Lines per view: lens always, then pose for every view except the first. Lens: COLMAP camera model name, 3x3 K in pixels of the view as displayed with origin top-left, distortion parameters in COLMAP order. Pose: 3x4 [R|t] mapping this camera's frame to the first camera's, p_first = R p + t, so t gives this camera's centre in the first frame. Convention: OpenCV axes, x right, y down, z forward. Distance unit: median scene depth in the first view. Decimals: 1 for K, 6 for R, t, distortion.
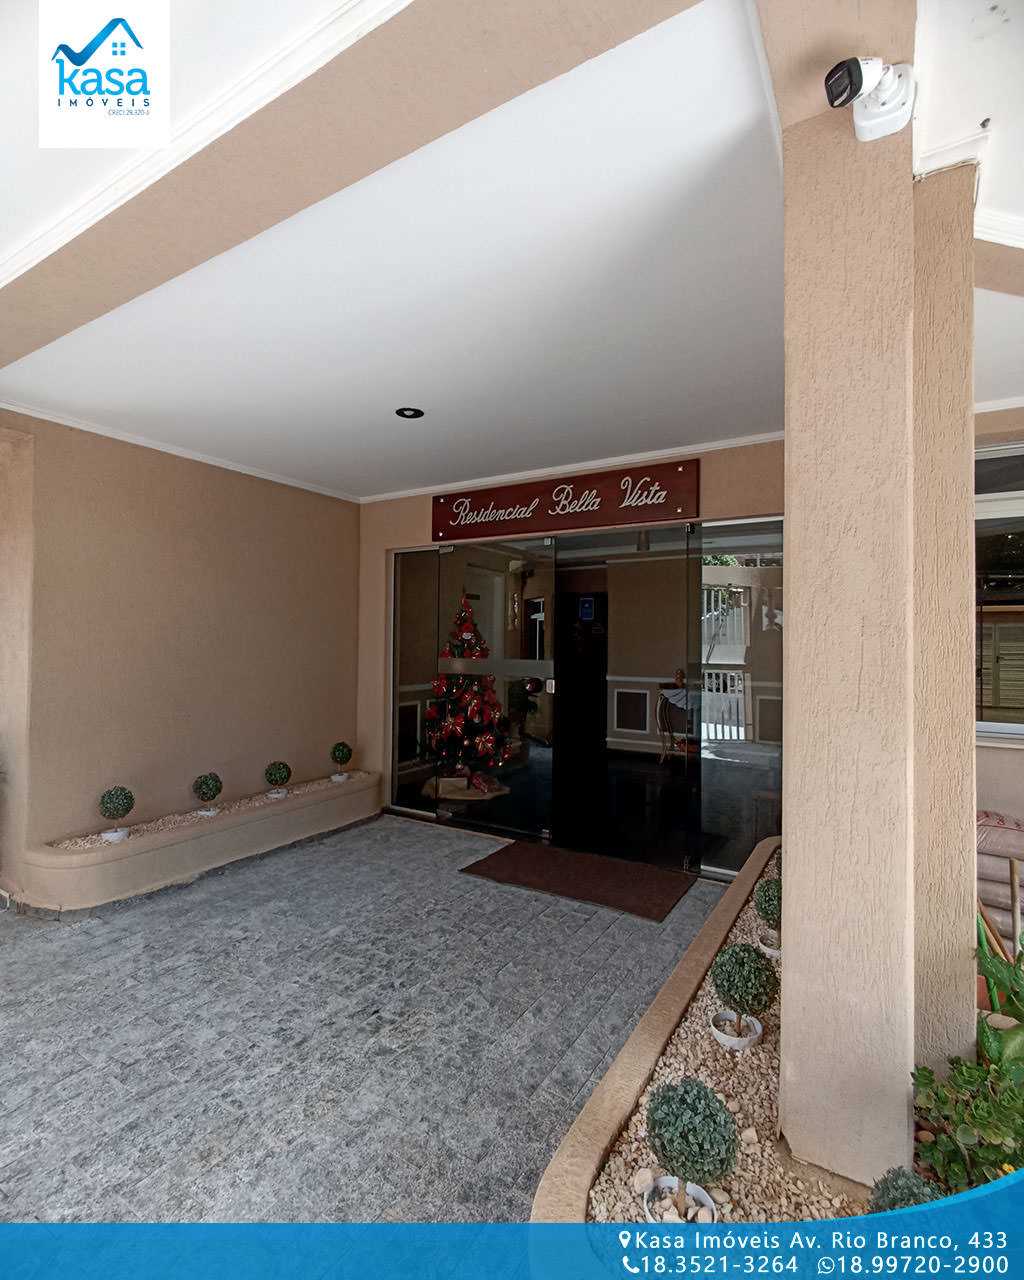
lens RADIAL K [[617.0, 0, 511.3], [0, 617.0, 642.3], [0, 0, 1]] dist [-0.005314, 0.000389]
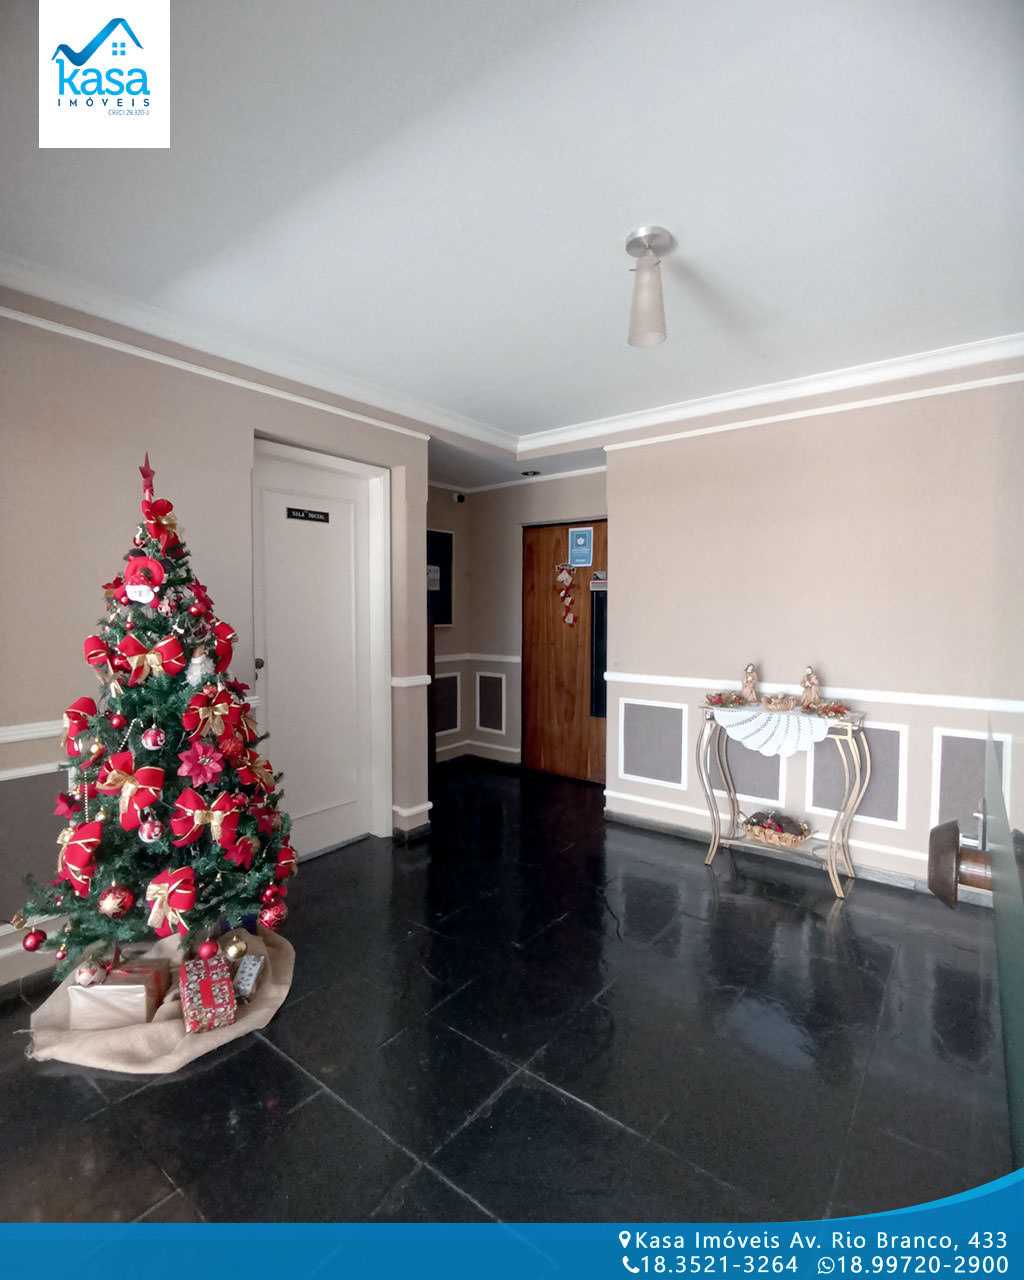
lens RADIAL K [[617.0, 0, 512.2], [0, 617.0, 634.0], [0, 0, 1]] dist [-0.005314, 0.000389]
pose [[0.994721, -0.003615, -0.102550, 0.136484], [0.007967, 0.999083, 0.042060, -0.000063], [0.102304, -0.042655, 0.993838, 0.503414]]
